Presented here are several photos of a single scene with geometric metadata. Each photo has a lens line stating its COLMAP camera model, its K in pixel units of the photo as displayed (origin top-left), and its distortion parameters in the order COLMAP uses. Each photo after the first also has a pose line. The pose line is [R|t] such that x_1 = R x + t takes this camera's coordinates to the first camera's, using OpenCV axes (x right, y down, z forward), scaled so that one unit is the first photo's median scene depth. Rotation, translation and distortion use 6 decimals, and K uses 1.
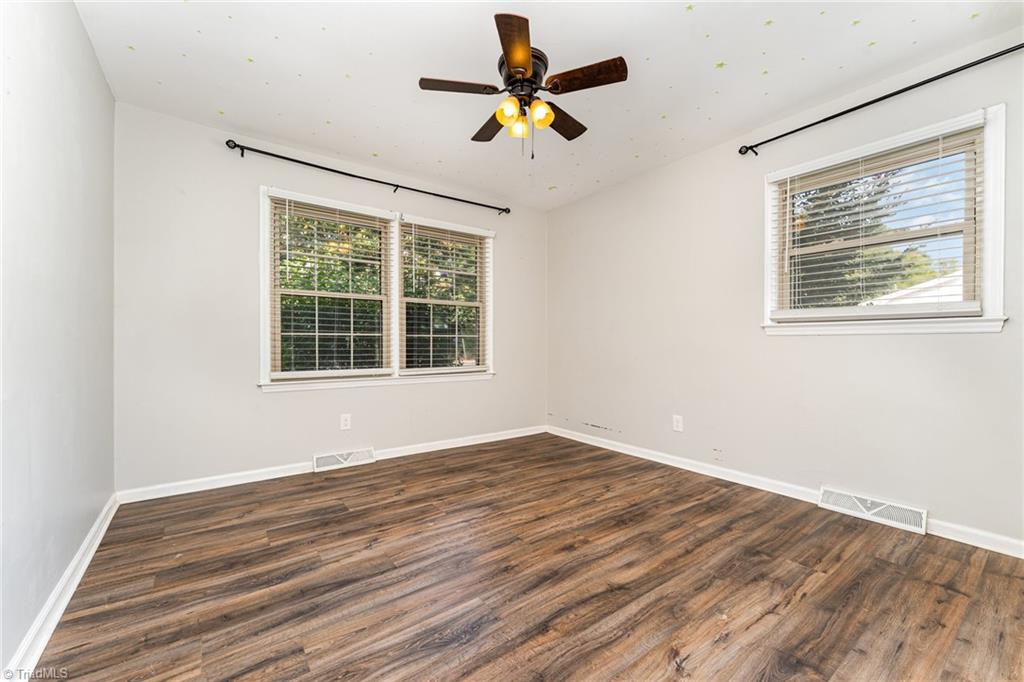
lens RADIAL K [[409.0, 0, 512.3], [0, 409.0, 344.1], [0, 0, 1]] dist [0.000591, -0.000736]
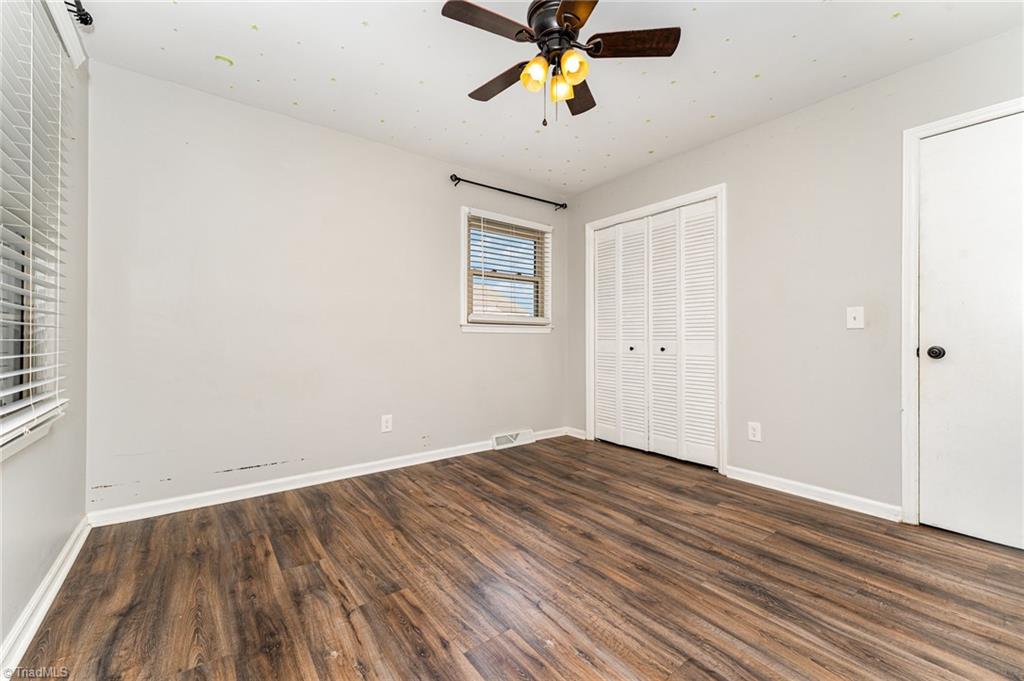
lens RADIAL K [[413.0, 0, 508.4], [0, 413.0, 334.6], [0, 0, 1]] dist [0.000854, -0.000034]
pose [[-0.012343, 0.008177, 0.999890, -0.814129], [0.001706, 0.999965, -0.008157, -0.004095], [-0.999922, 0.001606, -0.012357, 1.081834]]
